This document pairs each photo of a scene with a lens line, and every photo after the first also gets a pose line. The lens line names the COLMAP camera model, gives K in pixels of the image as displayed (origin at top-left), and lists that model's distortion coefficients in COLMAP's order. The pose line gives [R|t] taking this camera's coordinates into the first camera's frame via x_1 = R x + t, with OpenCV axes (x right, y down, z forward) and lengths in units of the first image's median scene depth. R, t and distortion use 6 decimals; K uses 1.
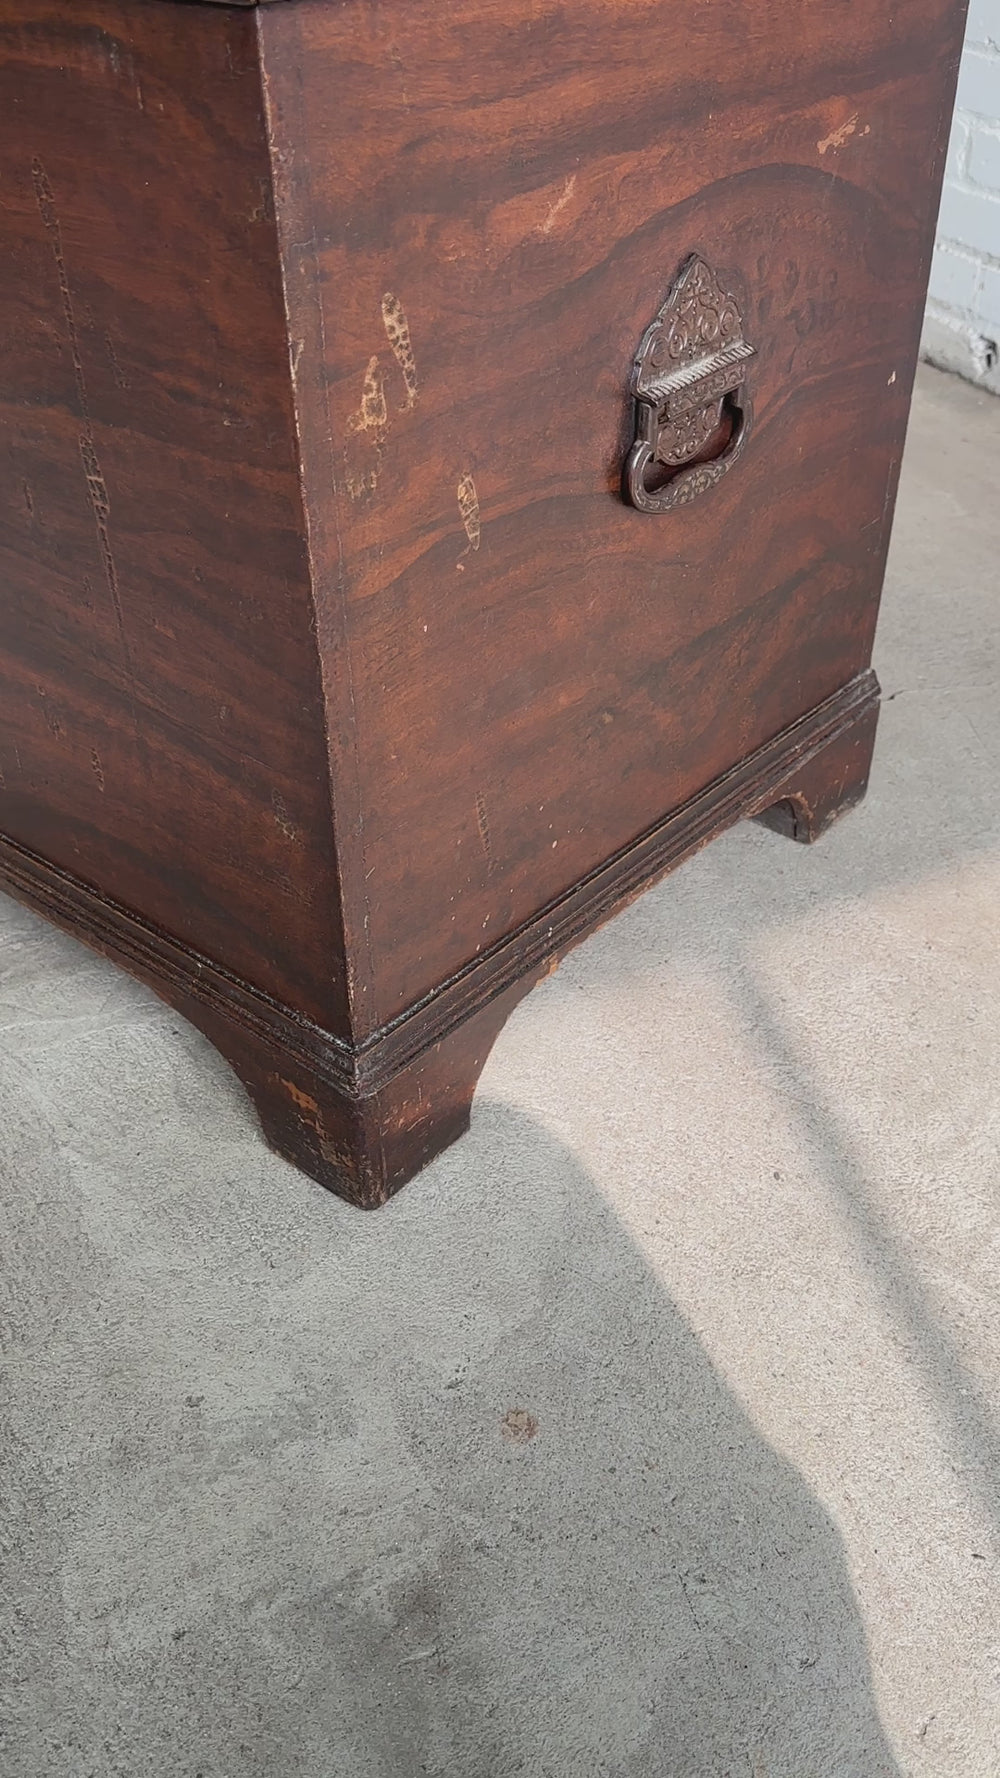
lens RADIAL K [[1580.5, 0, 504.8], [0, 1580.5, 889.5], [0, 0, 1]] dist [0.039089, -0.101657]
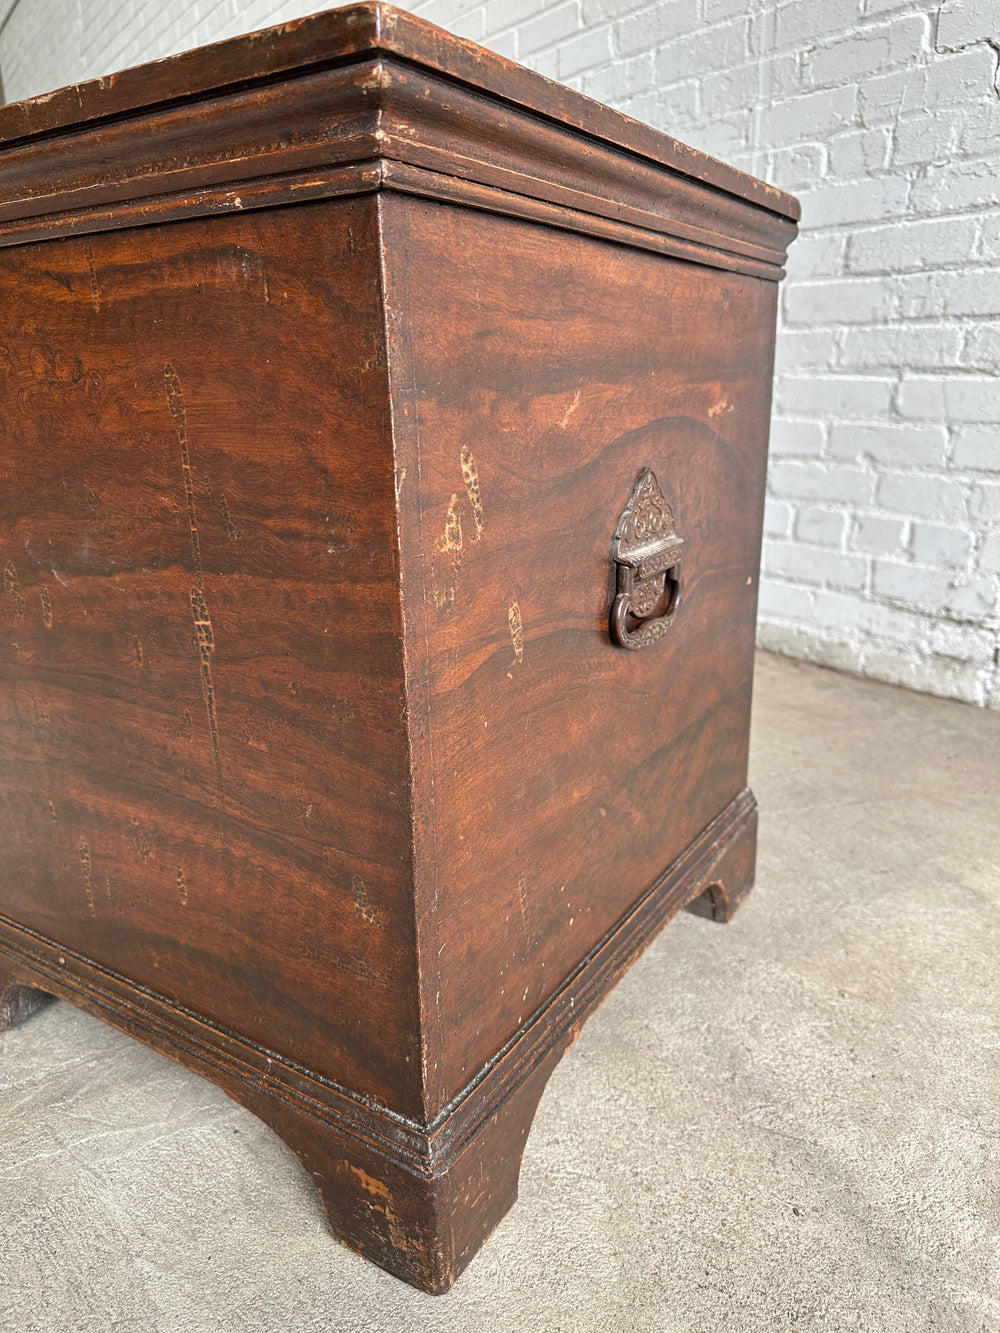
lens RADIAL K [[974.0, 0, 509.6], [0, 974.0, 653.9], [0, 0, 1]] dist [0.008954, -0.027666]
pose [[0.990774, -0.043700, 0.128287, -0.107050], [0.085191, 0.937009, -0.338758, 0.027969], [-0.105403, 0.346561, 0.932087, 0.258052]]
